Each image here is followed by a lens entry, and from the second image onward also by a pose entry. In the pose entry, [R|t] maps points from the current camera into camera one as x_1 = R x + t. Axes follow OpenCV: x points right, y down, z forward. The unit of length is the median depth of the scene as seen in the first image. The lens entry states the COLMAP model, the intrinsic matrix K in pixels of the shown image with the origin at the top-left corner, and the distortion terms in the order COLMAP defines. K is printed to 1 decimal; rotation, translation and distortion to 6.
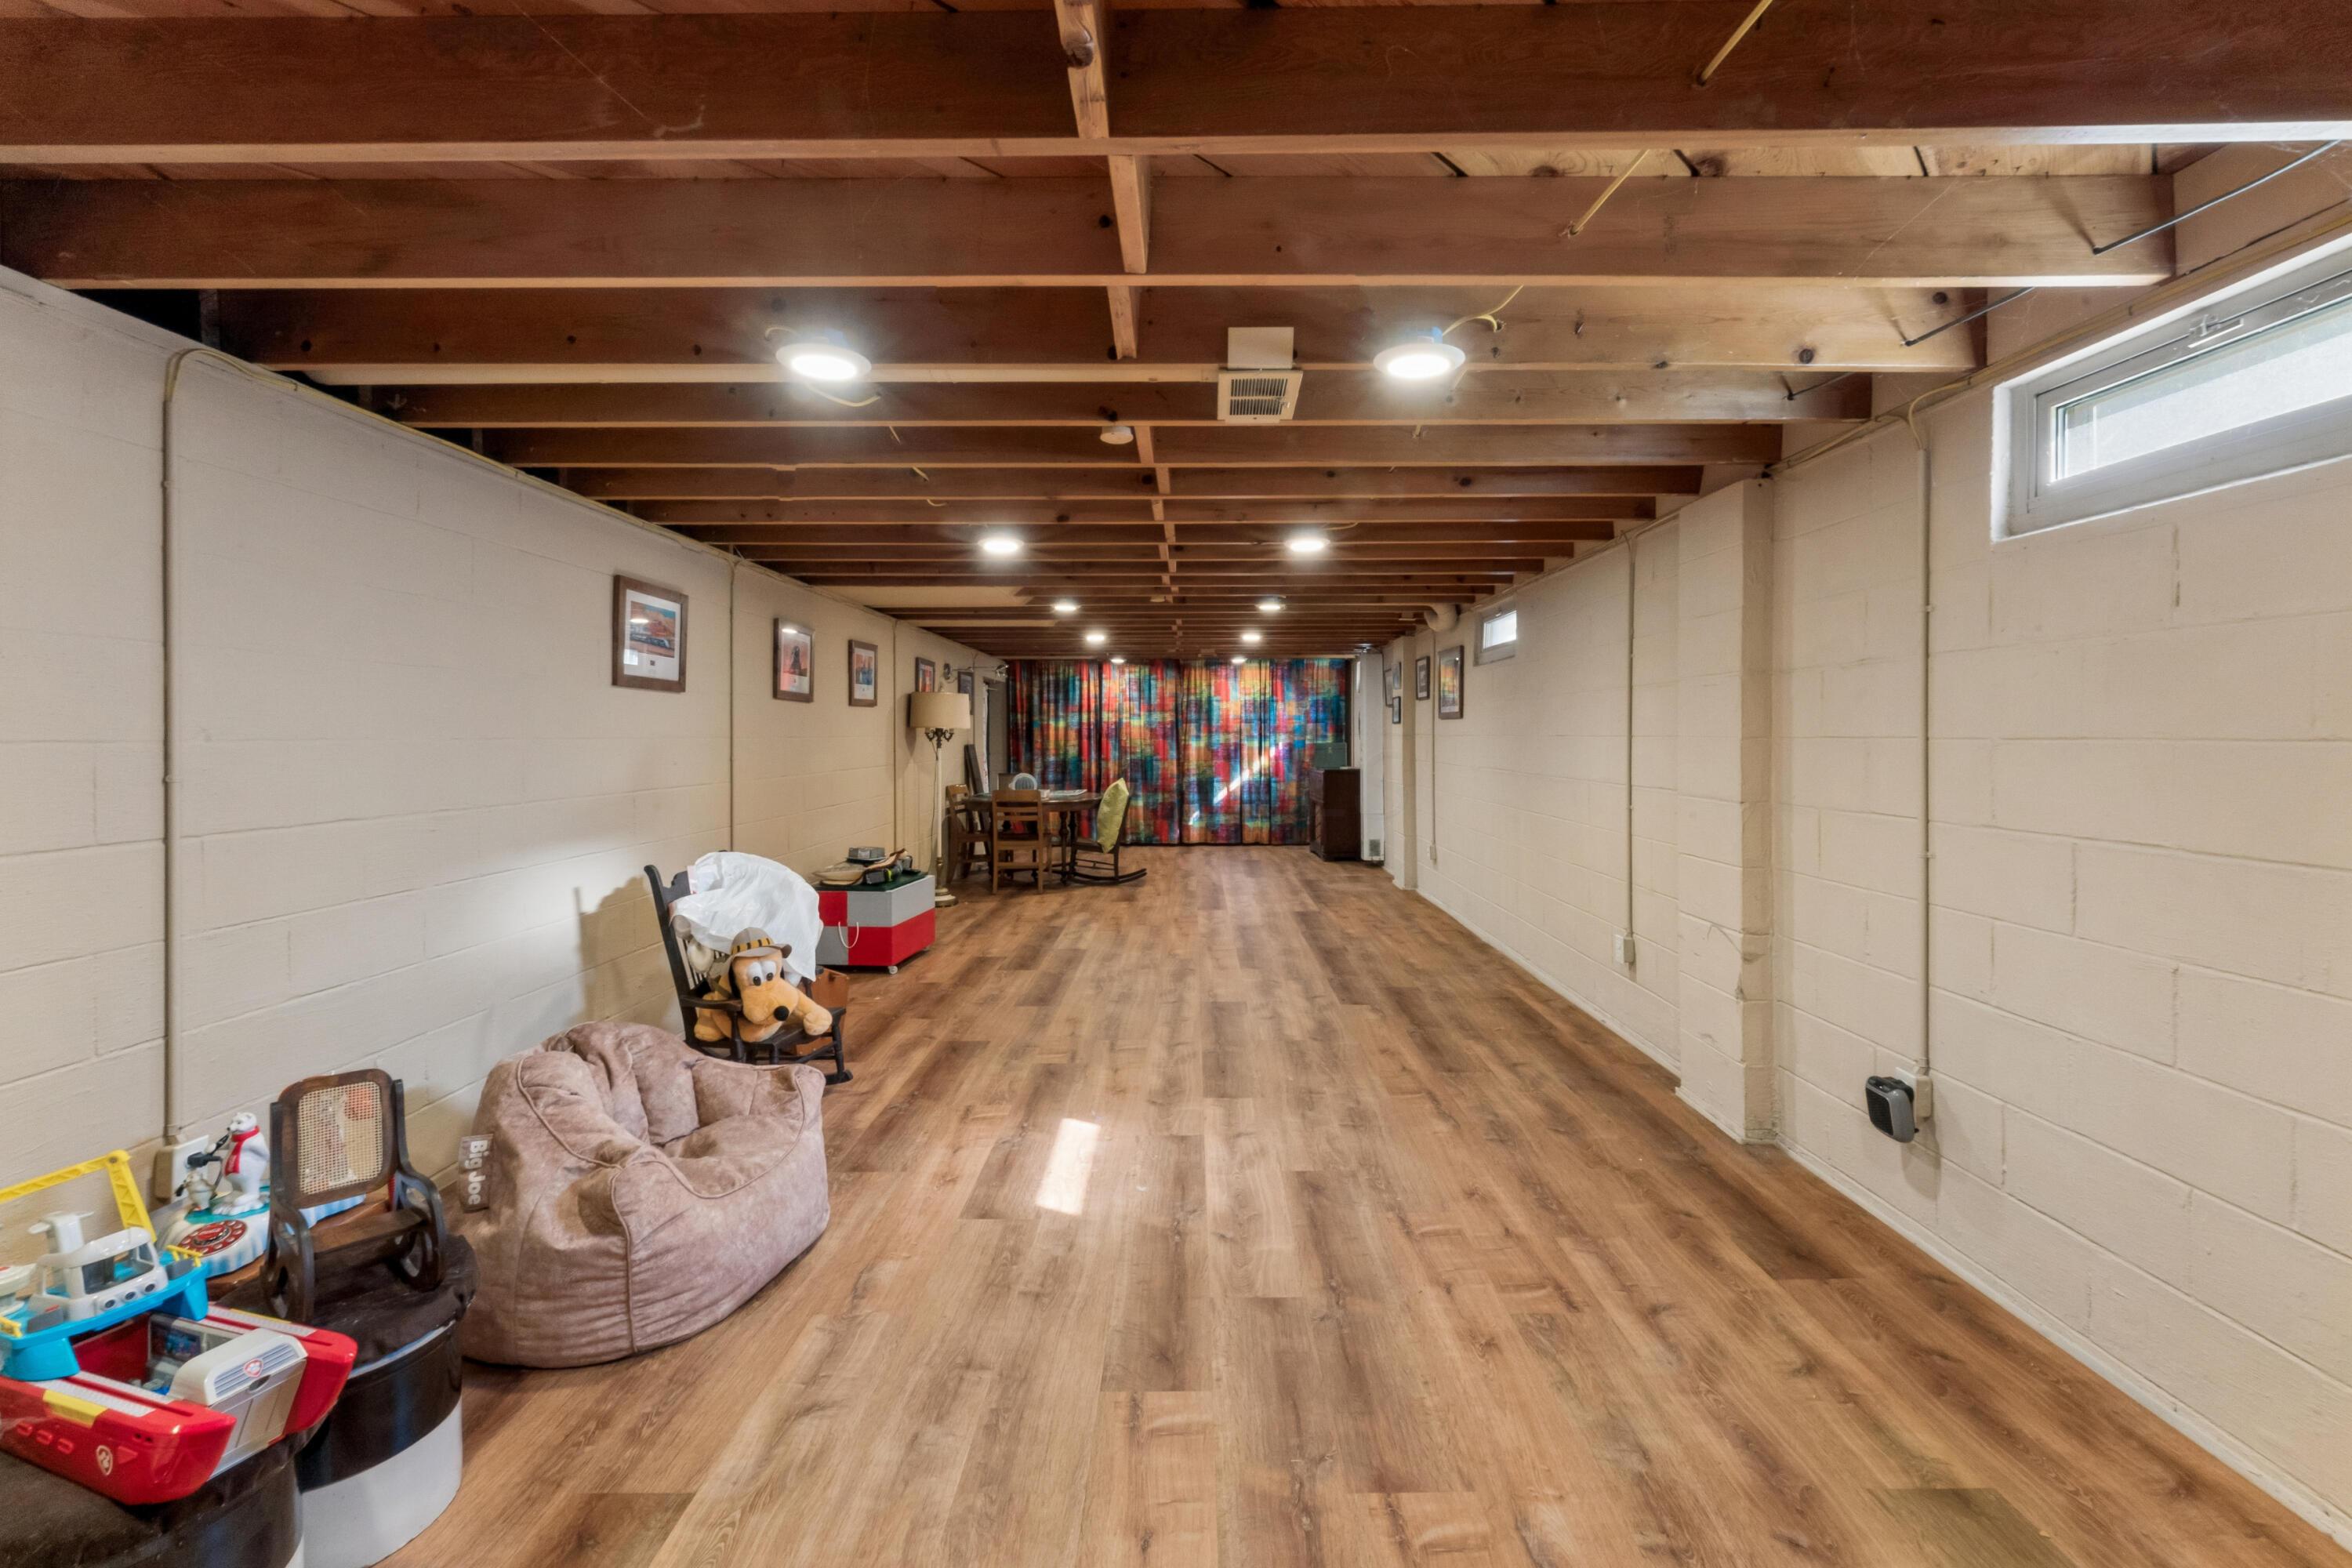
lens RADIAL K [[964.3, 0, 1177.9], [0, 964.3, 739.1], [0, 0, 1]] dist [-0.002360, 0.000148]
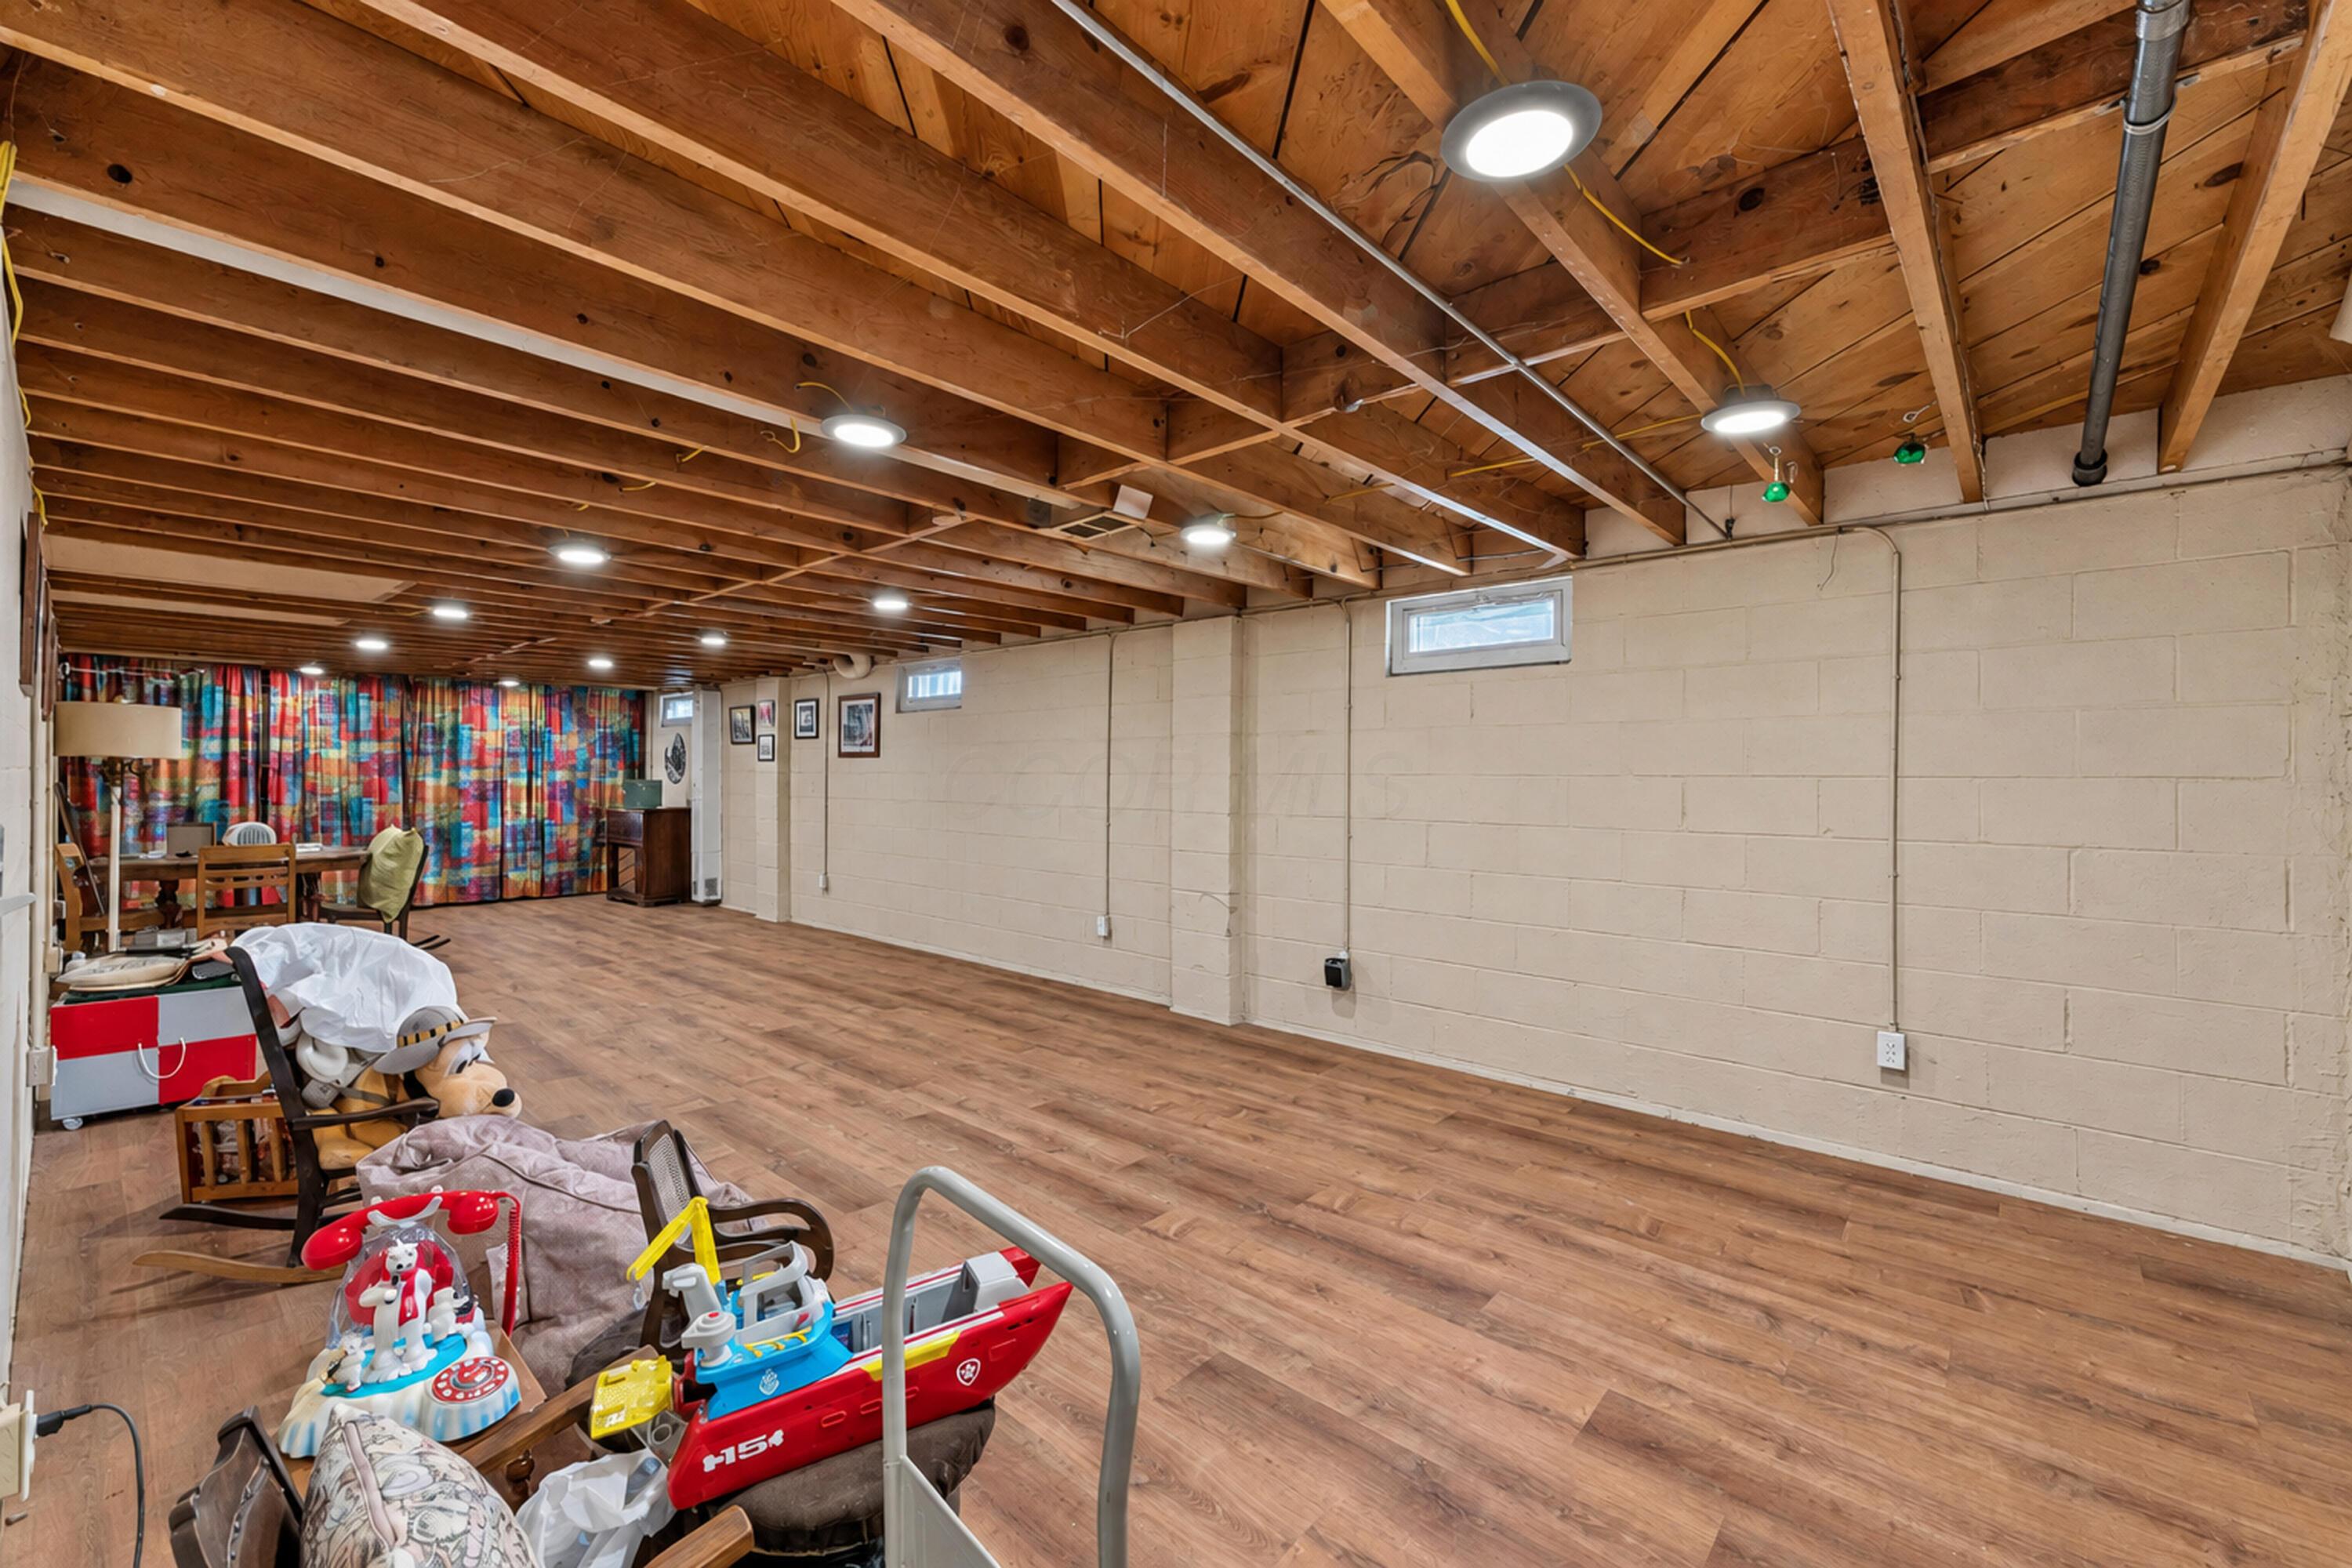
lens RADIAL K [[964.3, 0, 1162.9], [0, 964.3, 780.0], [0, 0, 1]] dist [-0.002360, 0.000148]
pose [[0.667650, -0.000571, 0.744475, -0.317681], [-0.001311, 0.999997, 0.001943, 0.001743], [-0.744474, -0.002273, 0.667648, 0.002356]]
